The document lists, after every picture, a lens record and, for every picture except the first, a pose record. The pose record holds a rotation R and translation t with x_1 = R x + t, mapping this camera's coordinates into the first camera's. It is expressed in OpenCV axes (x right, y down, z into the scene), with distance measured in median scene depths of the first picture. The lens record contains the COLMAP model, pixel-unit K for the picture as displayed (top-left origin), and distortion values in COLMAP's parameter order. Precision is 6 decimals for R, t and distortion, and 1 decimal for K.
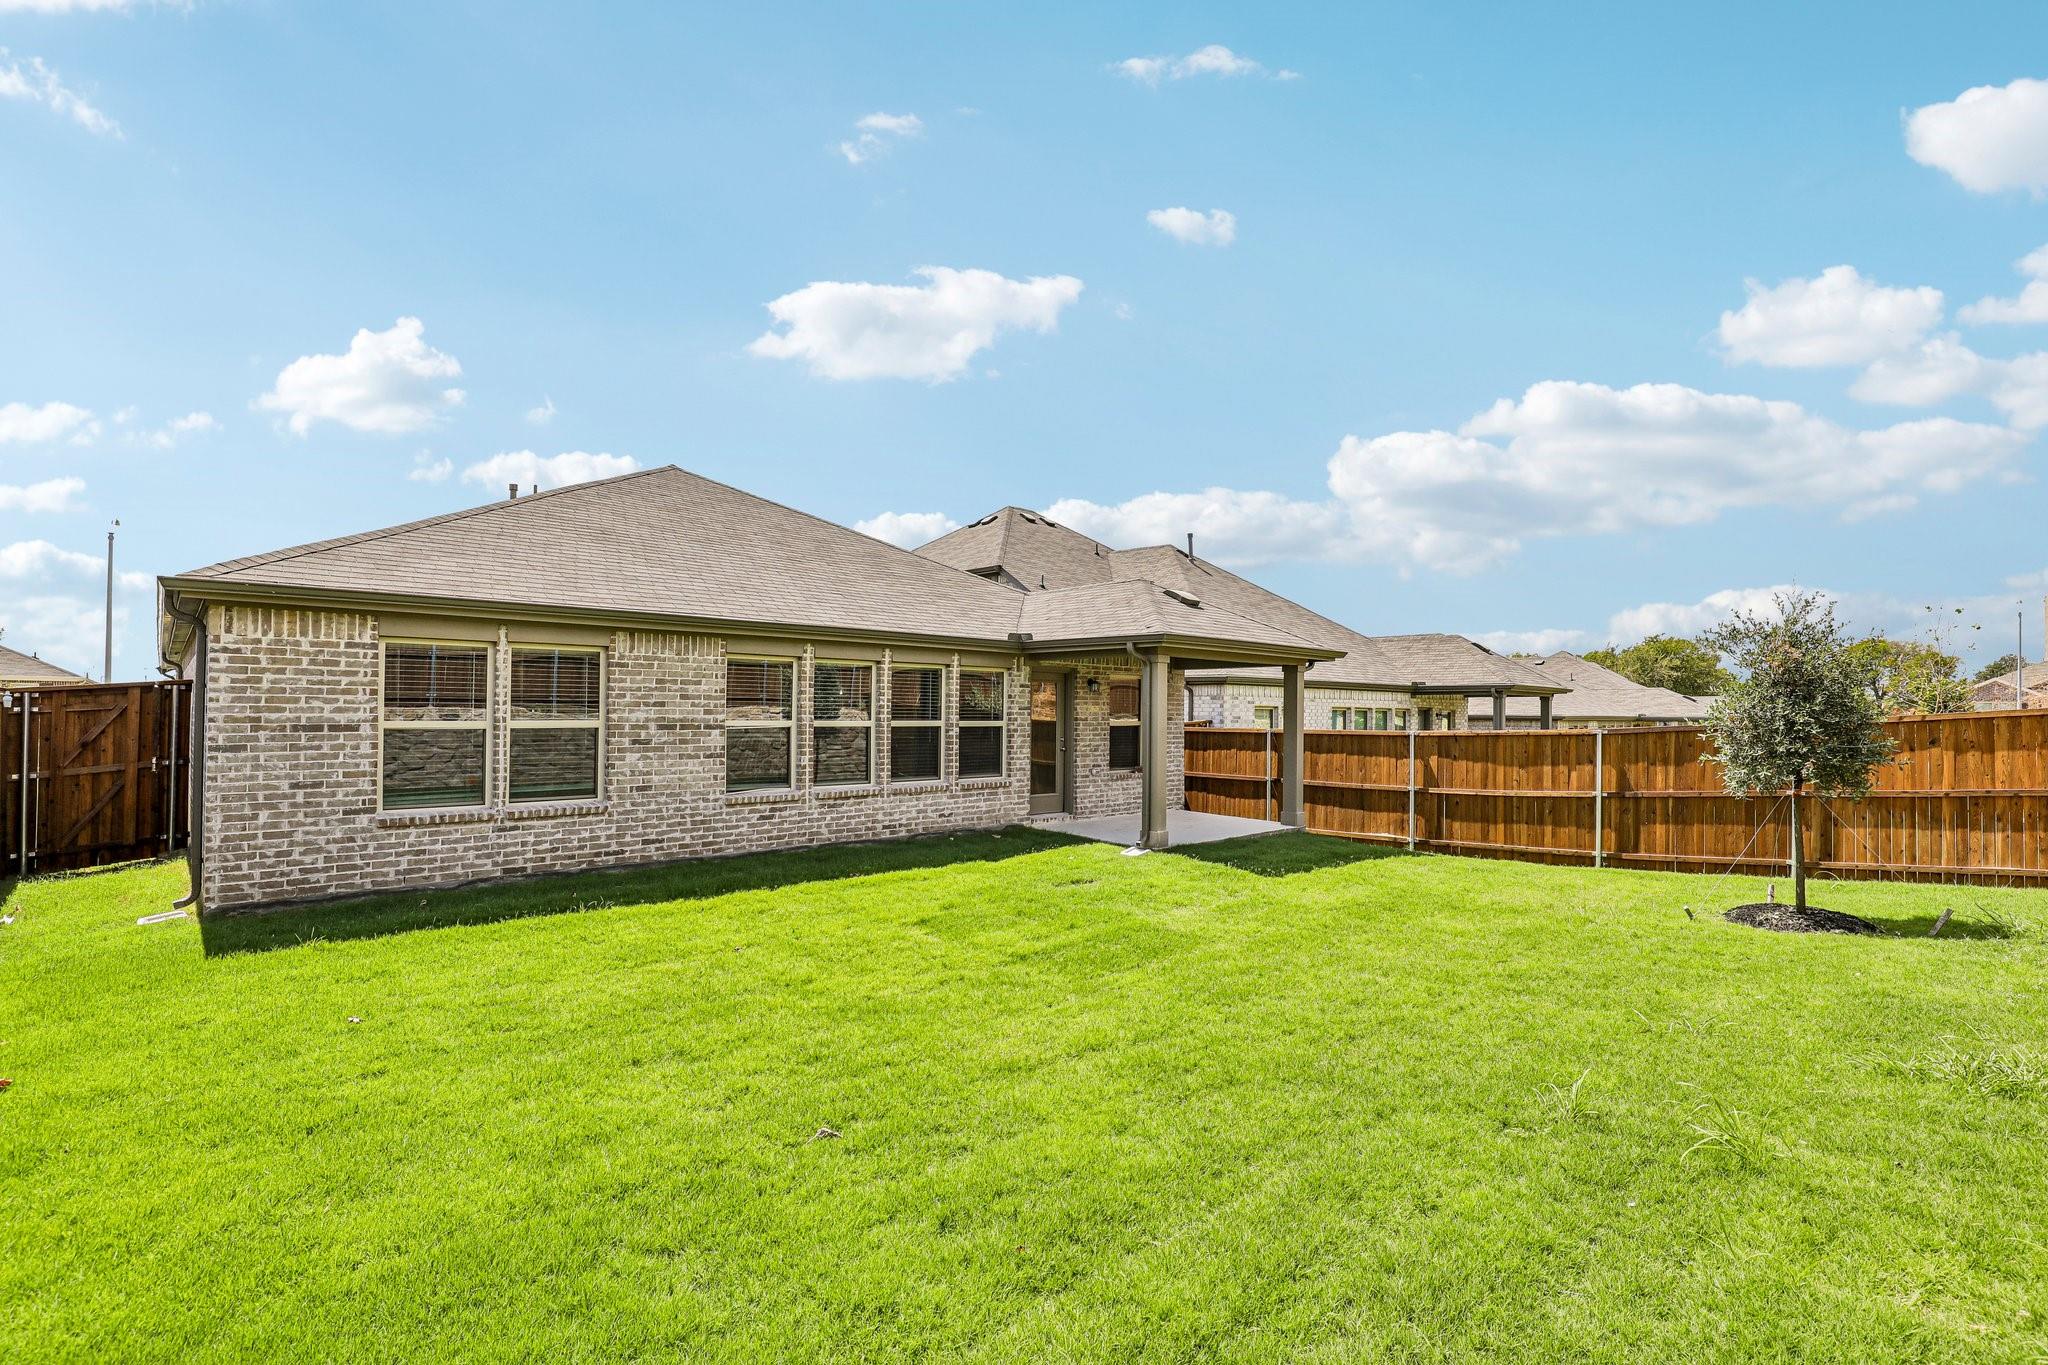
lens RADIAL K [[936.1, 0, 1028.6], [0, 936.1, 701.7], [0, 0, 1]] dist [-0.028613, 0.003232]
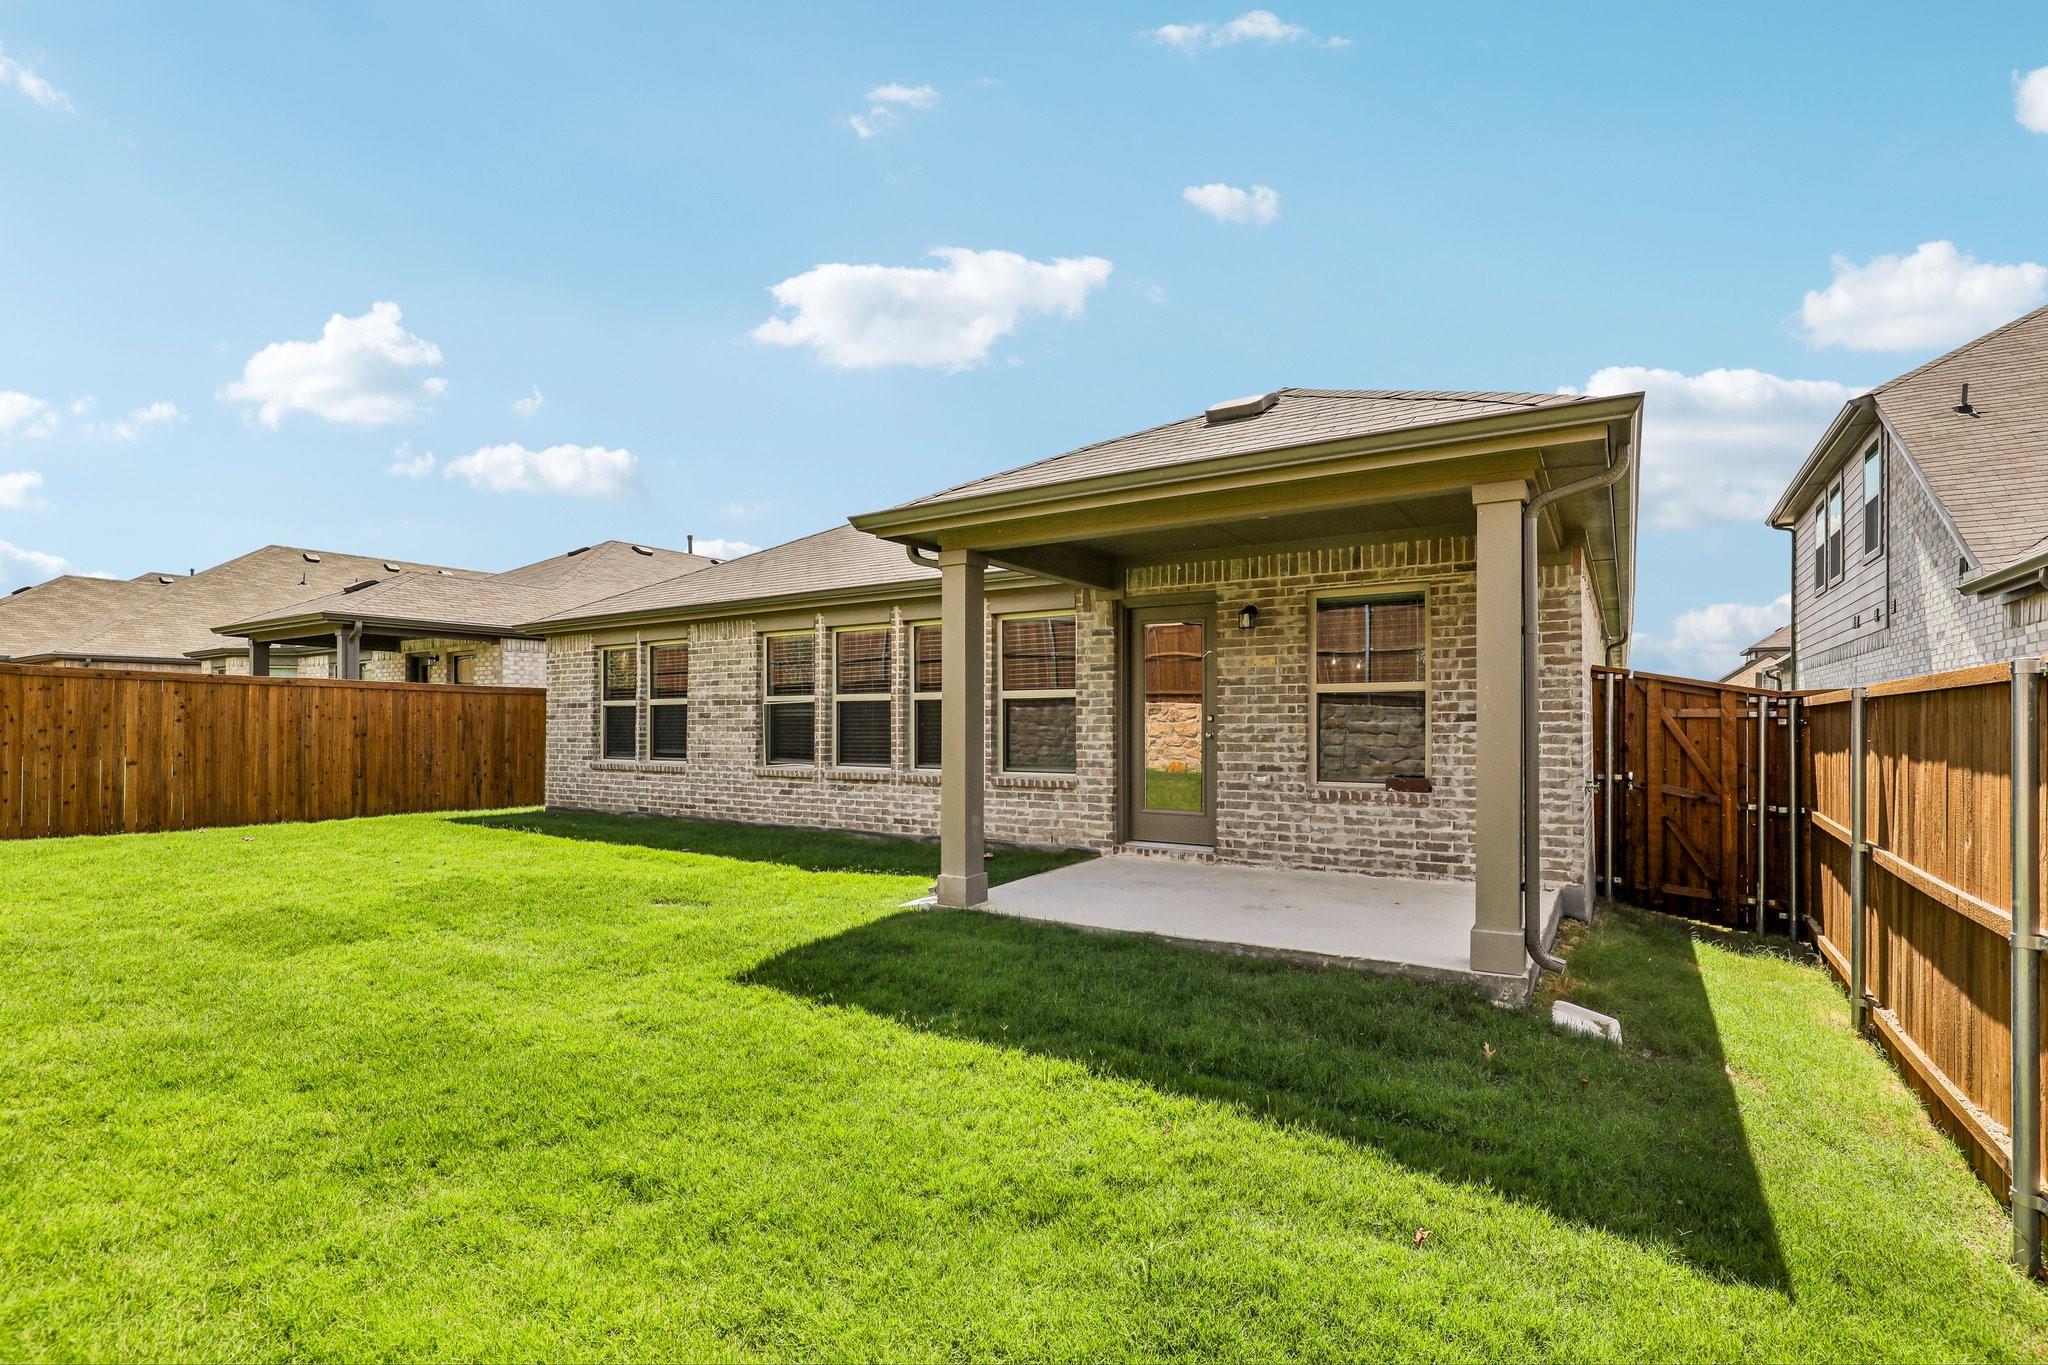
lens RADIAL K [[936.1, 0, 1021.8], [0, 936.1, 706.1], [0, 0, 1]] dist [-0.028613, 0.003232]
pose [[0.237422, -0.028352, -0.970993, 0.723039], [0.013954, 0.999570, -0.025775, 0.058740], [0.971306, -0.007430, 0.237716, 0.968076]]
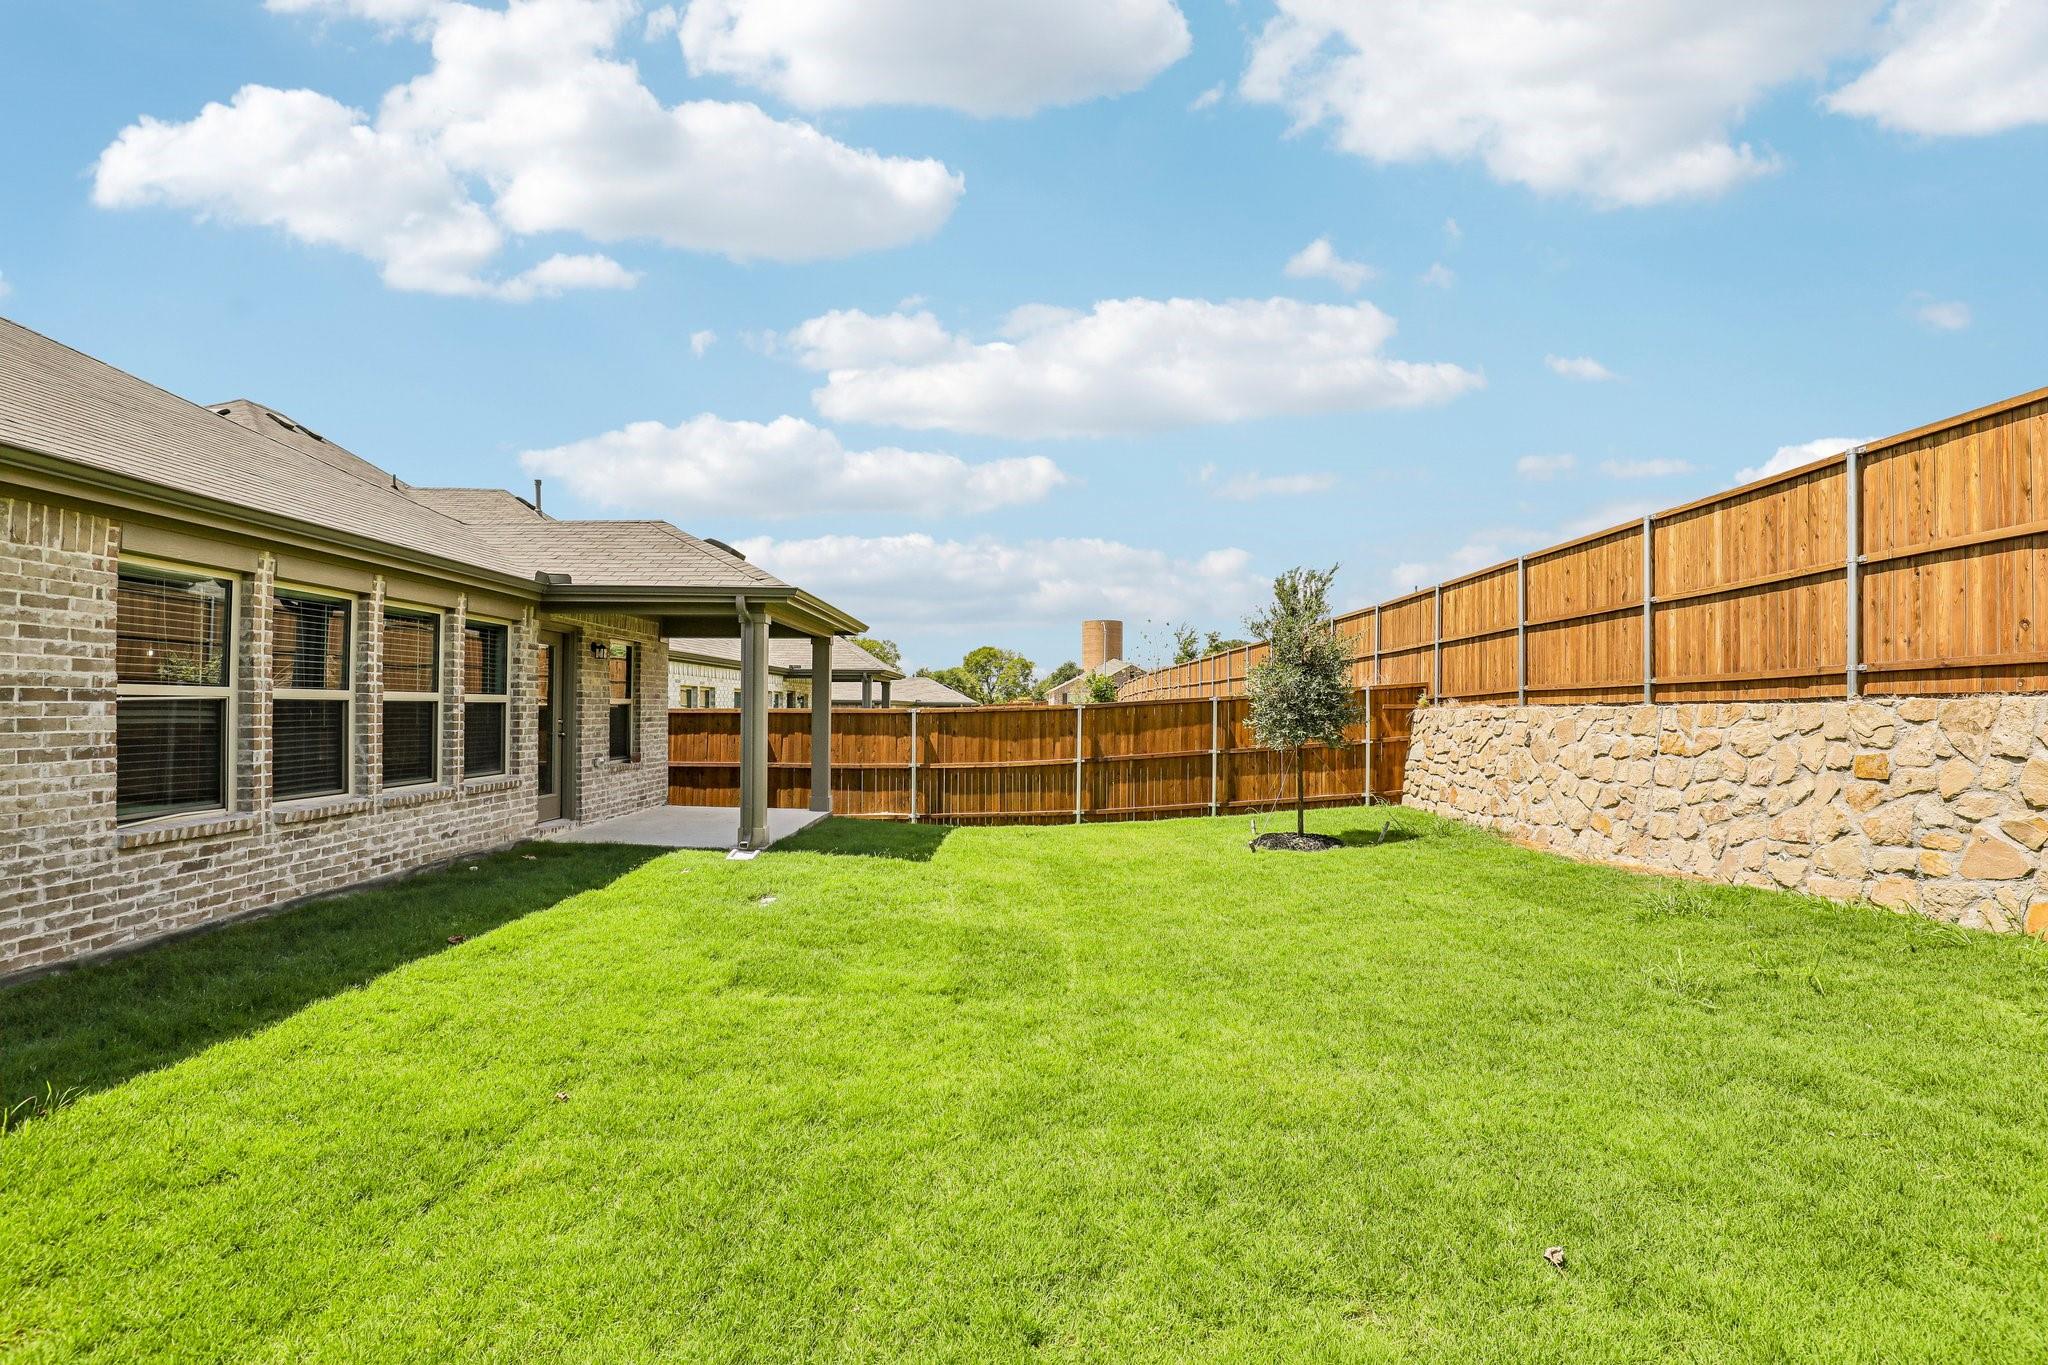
lens RADIAL K [[936.1, 0, 1028.5], [0, 936.1, 703.5], [0, 0, 1]] dist [-0.028613, 0.003232]
pose [[0.682490, -0.000585, 0.730895, -0.324743], [-0.007942, 0.999935, 0.008215, 0.021596], [-0.730852, -0.011412, 0.682440, 0.280366]]
